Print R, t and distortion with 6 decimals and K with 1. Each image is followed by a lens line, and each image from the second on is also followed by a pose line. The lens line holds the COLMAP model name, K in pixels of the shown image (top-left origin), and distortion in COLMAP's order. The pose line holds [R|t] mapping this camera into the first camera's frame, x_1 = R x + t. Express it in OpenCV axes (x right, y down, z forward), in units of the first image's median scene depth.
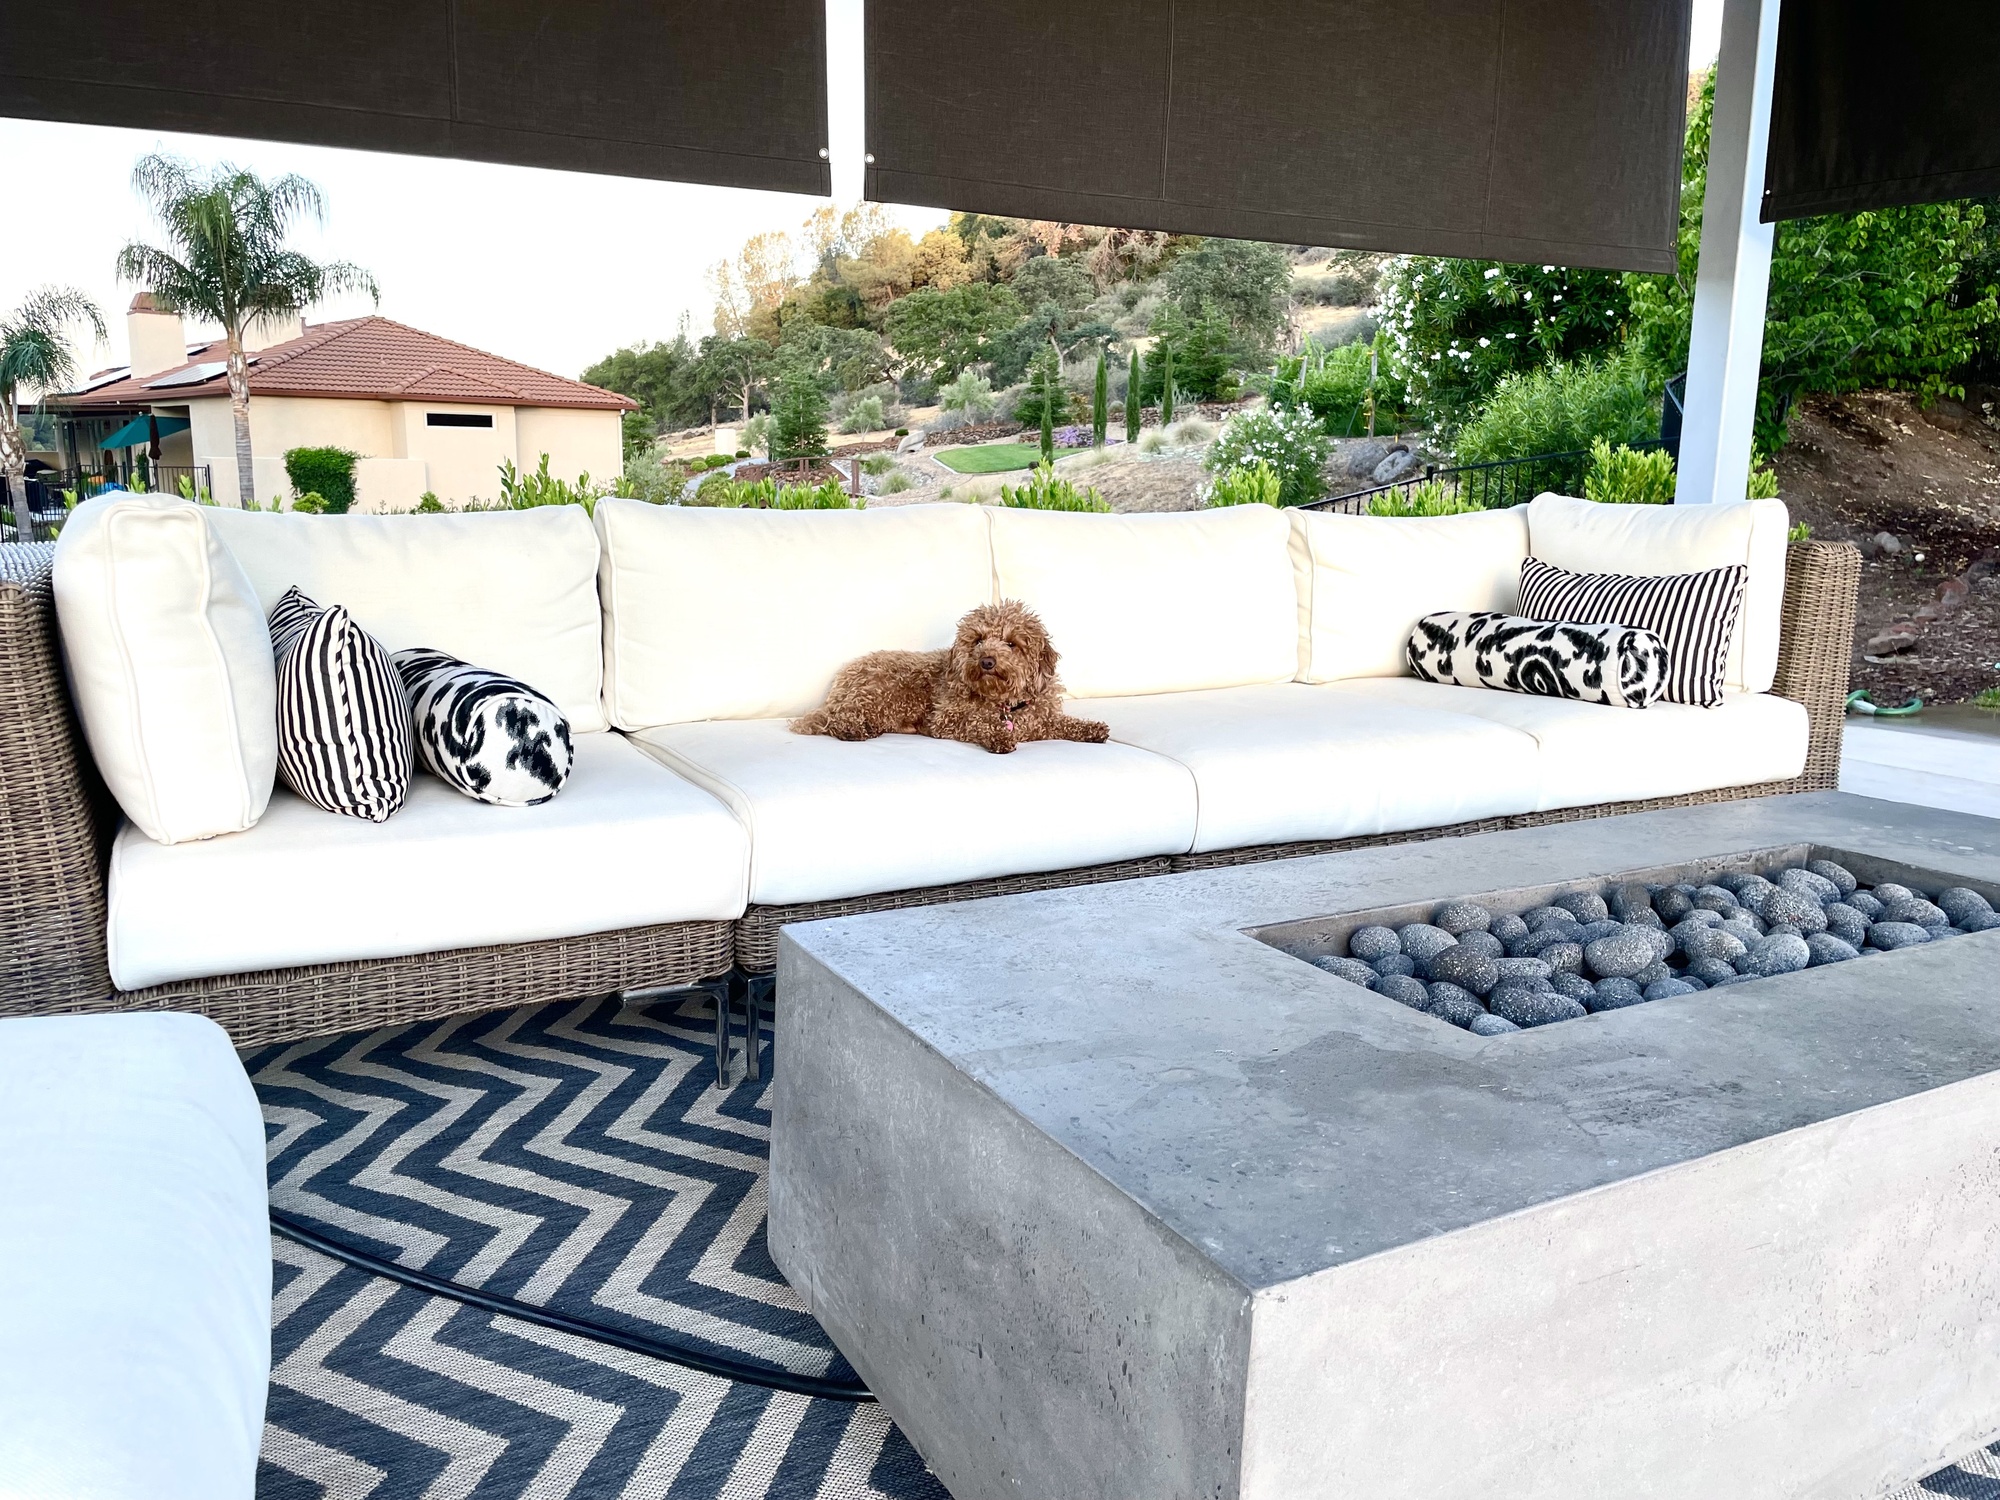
lens RADIAL K [[1490.0, 0, 997.8], [0, 1490.0, 742.1], [0, 0, 1]] dist [0.092026, -0.126063]
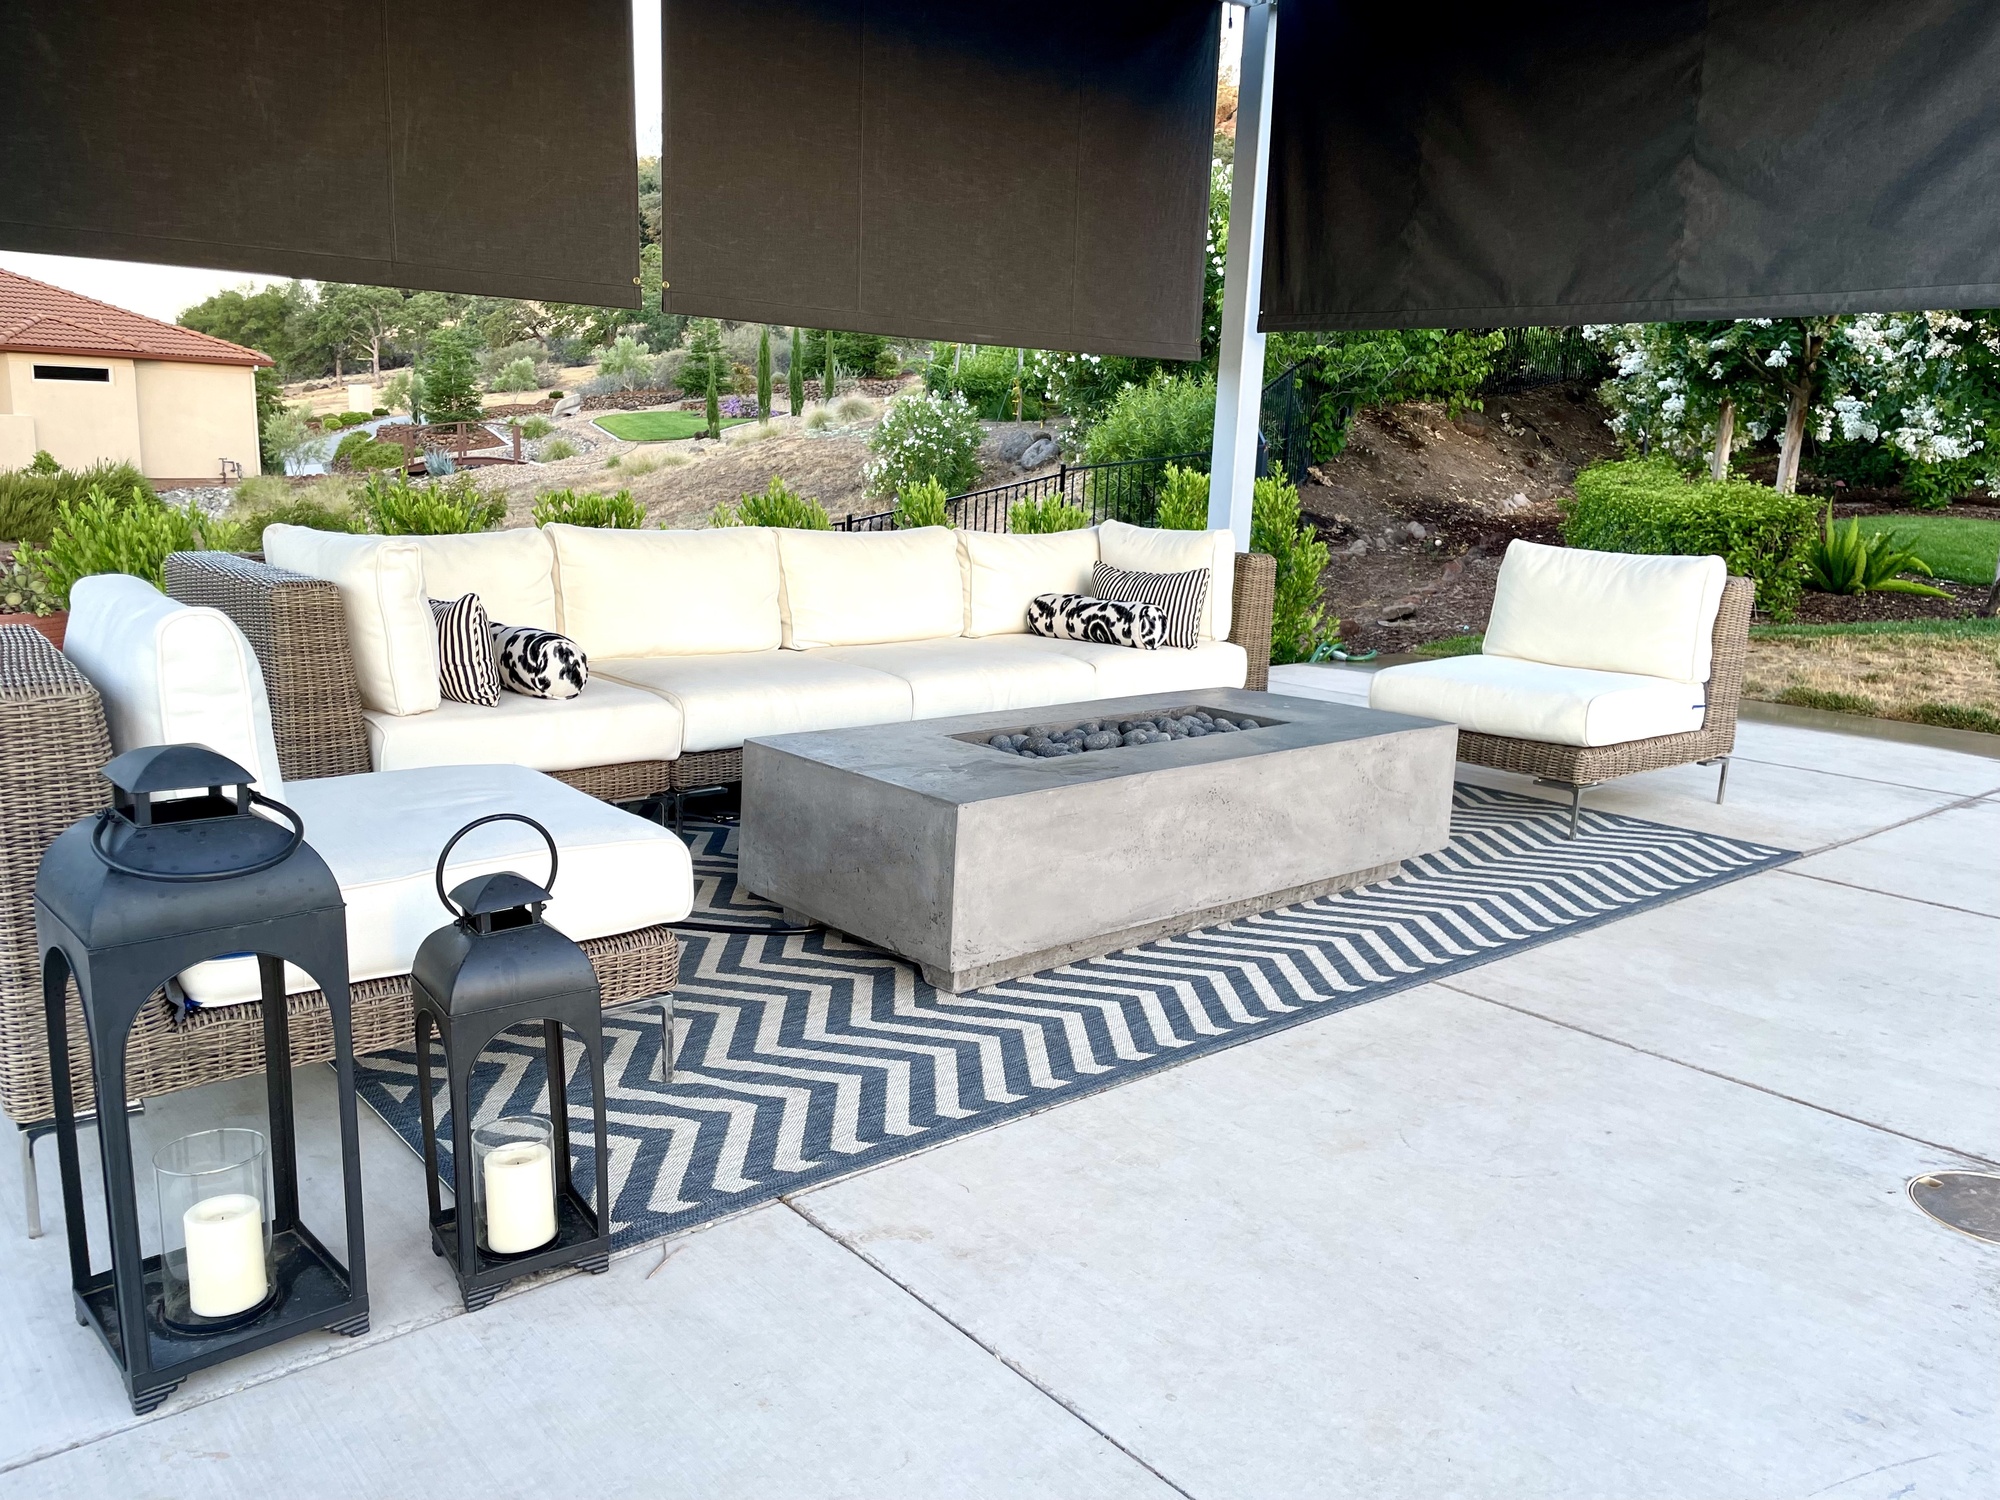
lens RADIAL K [[1490.0, 0, 997.8], [0, 1490.0, 742.1], [0, 0, 1]] dist [0.092026, -0.126063]
pose [[0.974883, -0.021602, 0.221668, -0.021056], [0.016866, 0.999588, 0.023233, 0.006349], [-0.222078, -0.018911, 0.974845, -0.099708]]
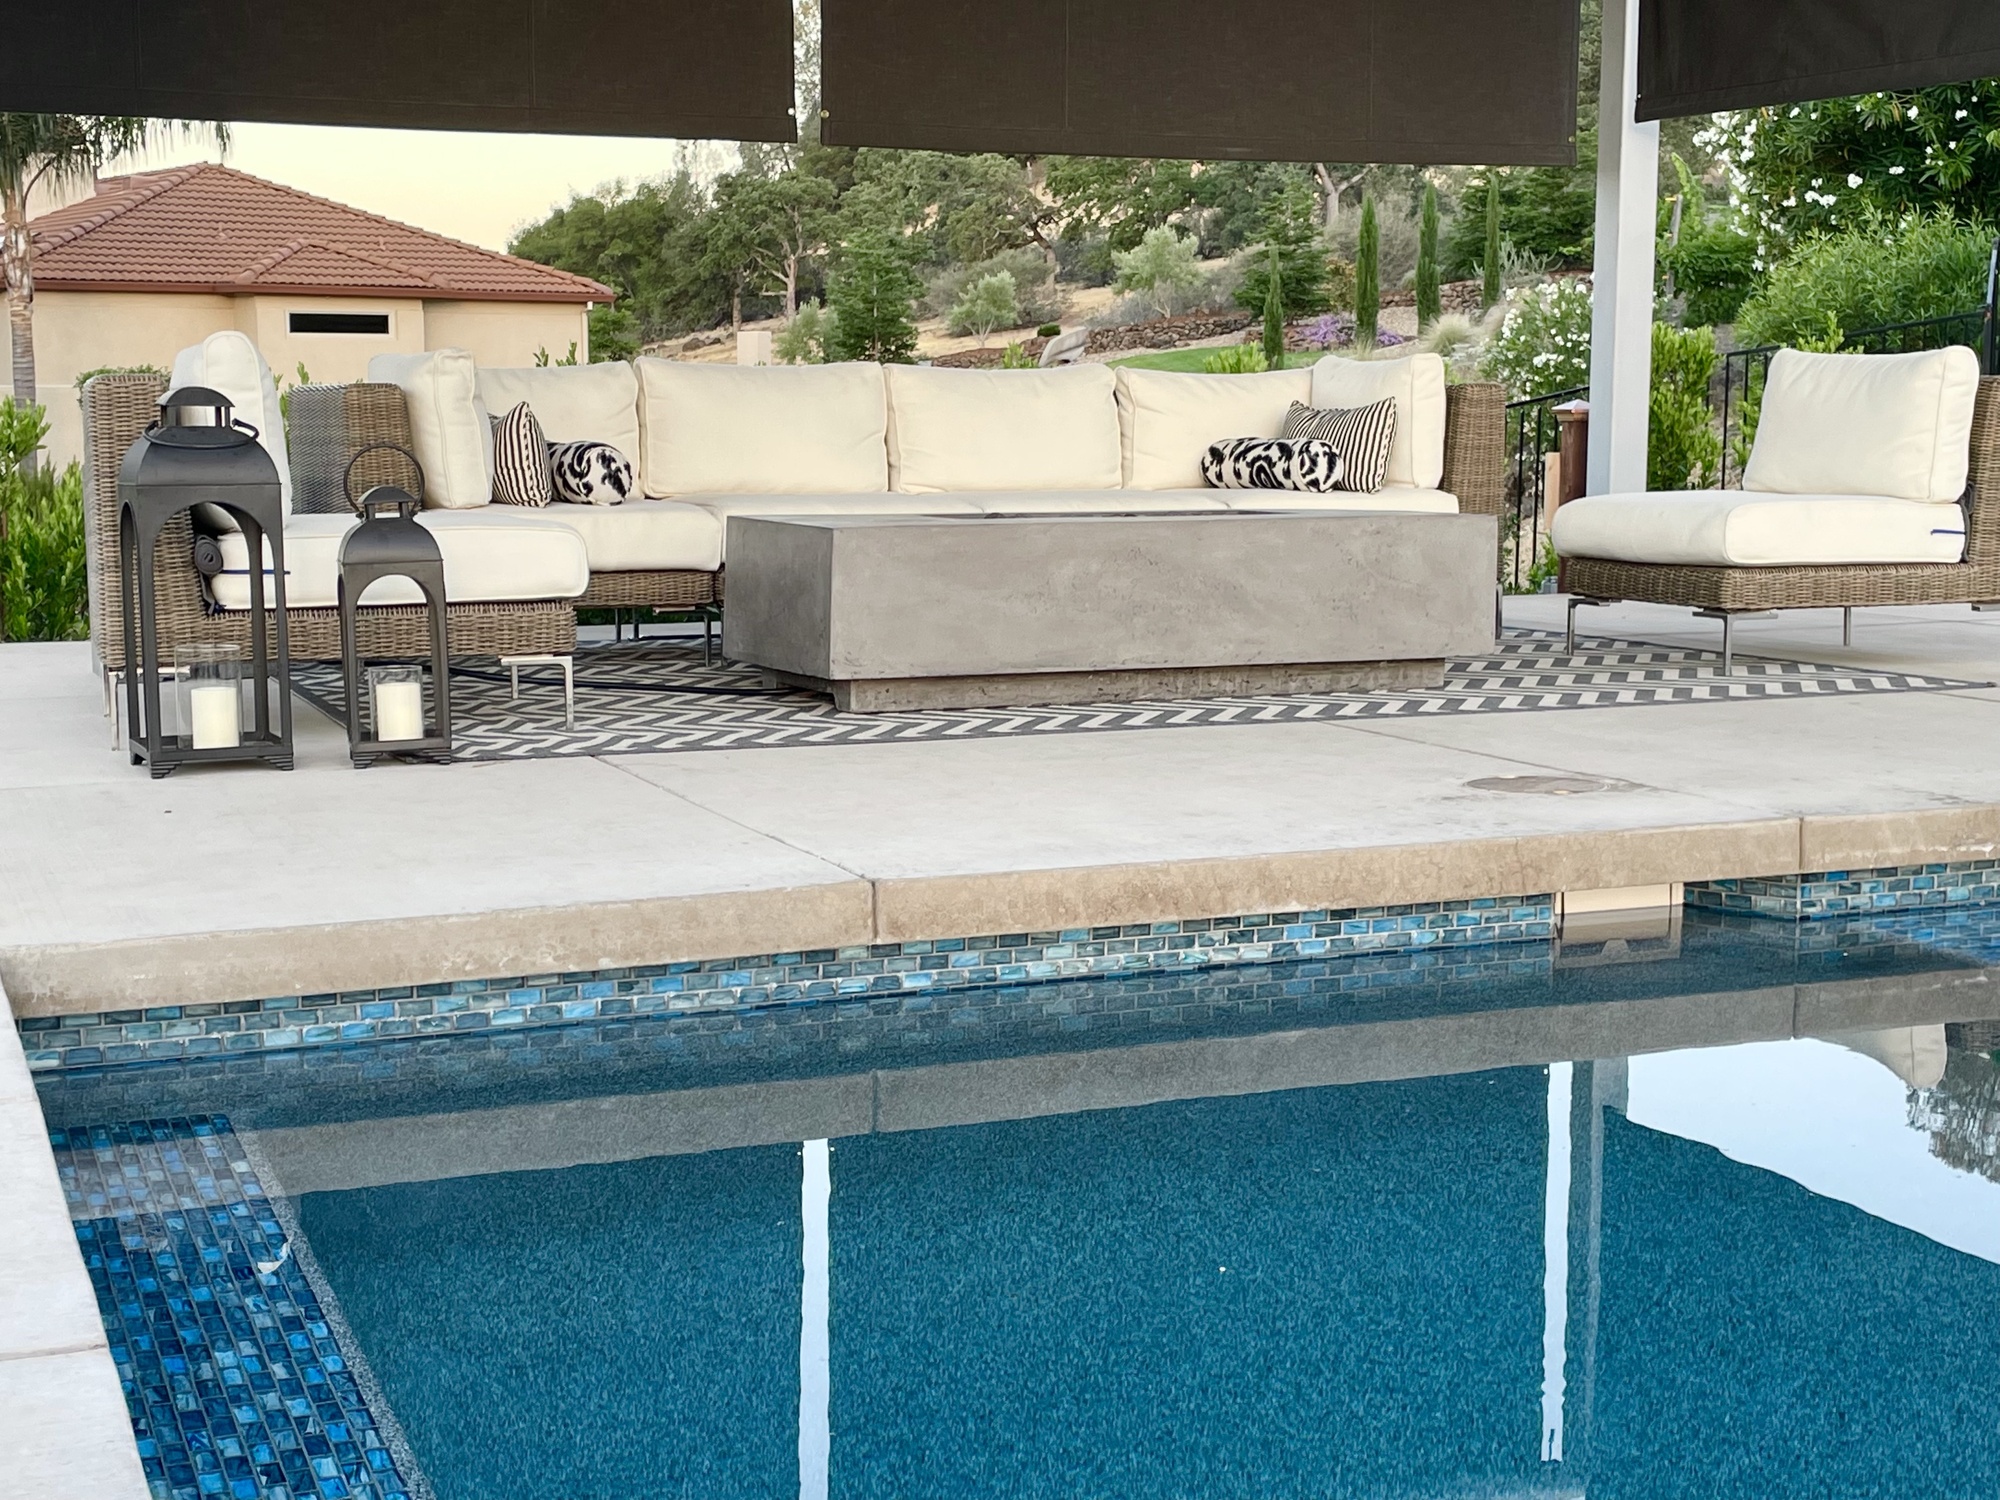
lens RADIAL K [[2752.3, 0, 974.9], [0, 2752.3, 752.5], [0, 0, 1]] dist [0.113979, -0.167104]
pose [[0.995020, -0.000557, -0.099673, 0.054038], [-0.004718, 0.998600, -0.052682, 0.057235], [0.099562, 0.052890, 0.993625, -0.261255]]
